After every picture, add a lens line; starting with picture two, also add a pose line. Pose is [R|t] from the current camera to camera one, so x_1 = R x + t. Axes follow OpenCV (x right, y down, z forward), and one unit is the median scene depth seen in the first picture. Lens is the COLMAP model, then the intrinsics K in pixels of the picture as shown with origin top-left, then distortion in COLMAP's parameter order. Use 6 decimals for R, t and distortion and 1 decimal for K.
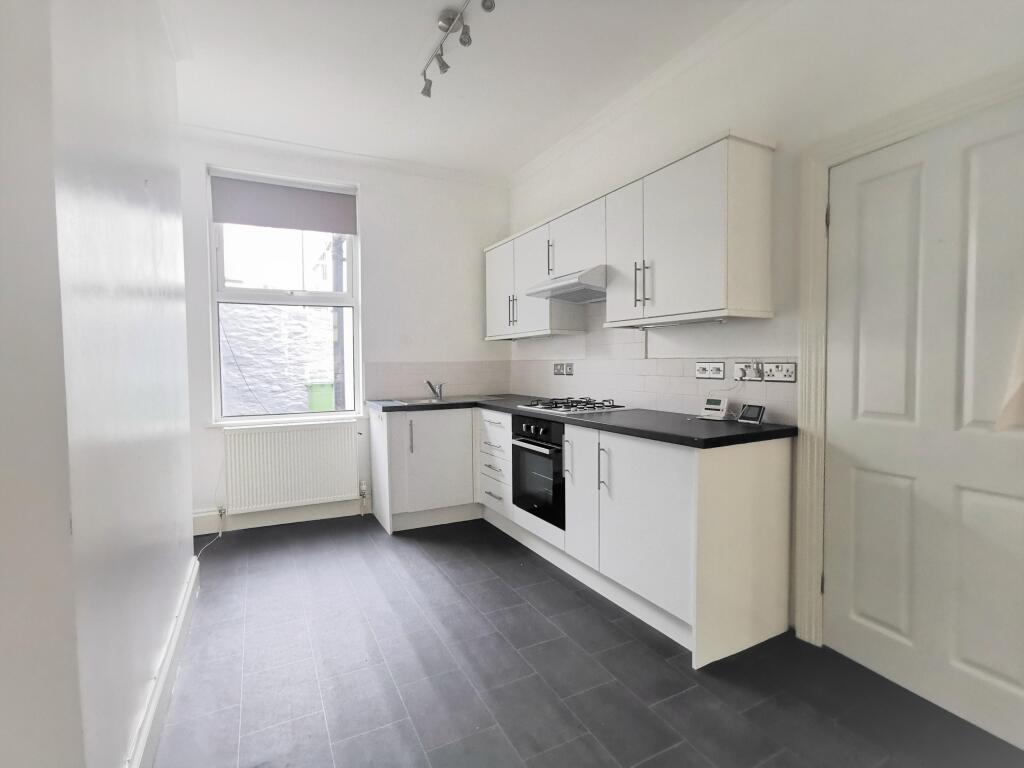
lens RADIAL K [[502.2, 0, 512.0], [0, 502.2, 384.0], [0, 0, 1]] dist [-0.034364, 0.000144]
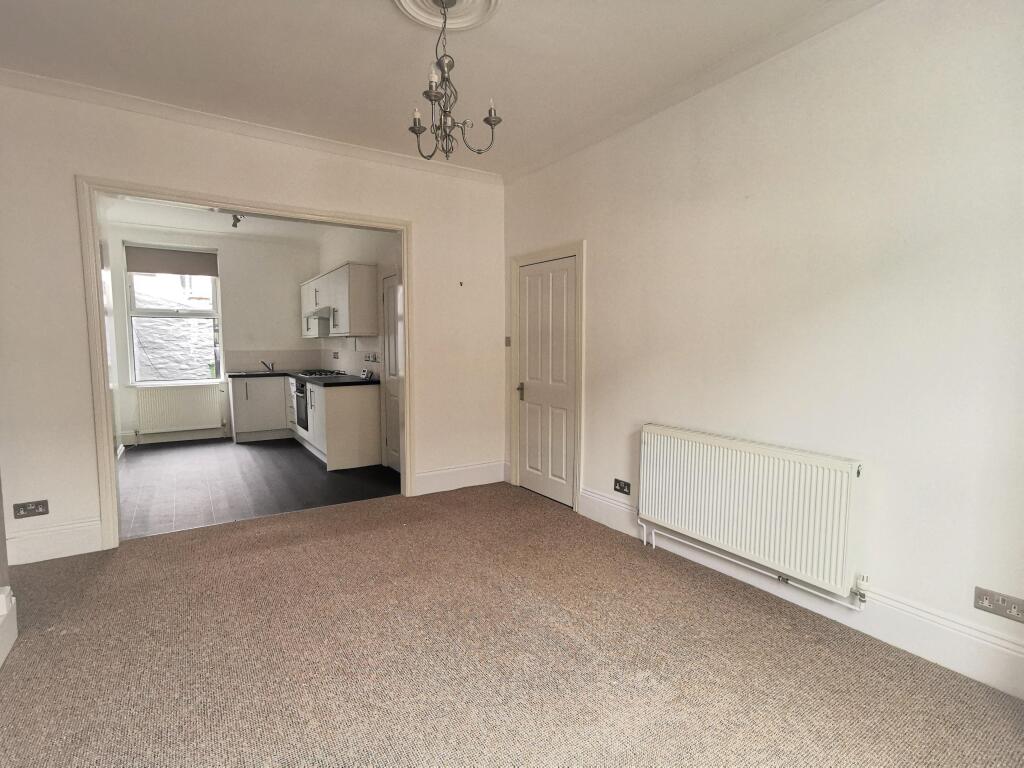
lens RADIAL K [[500.6, 0, 512.0], [0, 500.6, 384.0], [0, 0, 1]] dist [-0.001993, -0.000217]
pose [[0.993982, 0.001546, 0.109535, 0.519732], [-0.005428, 0.999367, 0.035150, 0.007505], [-0.109412, -0.035533, 0.993361, -0.862236]]
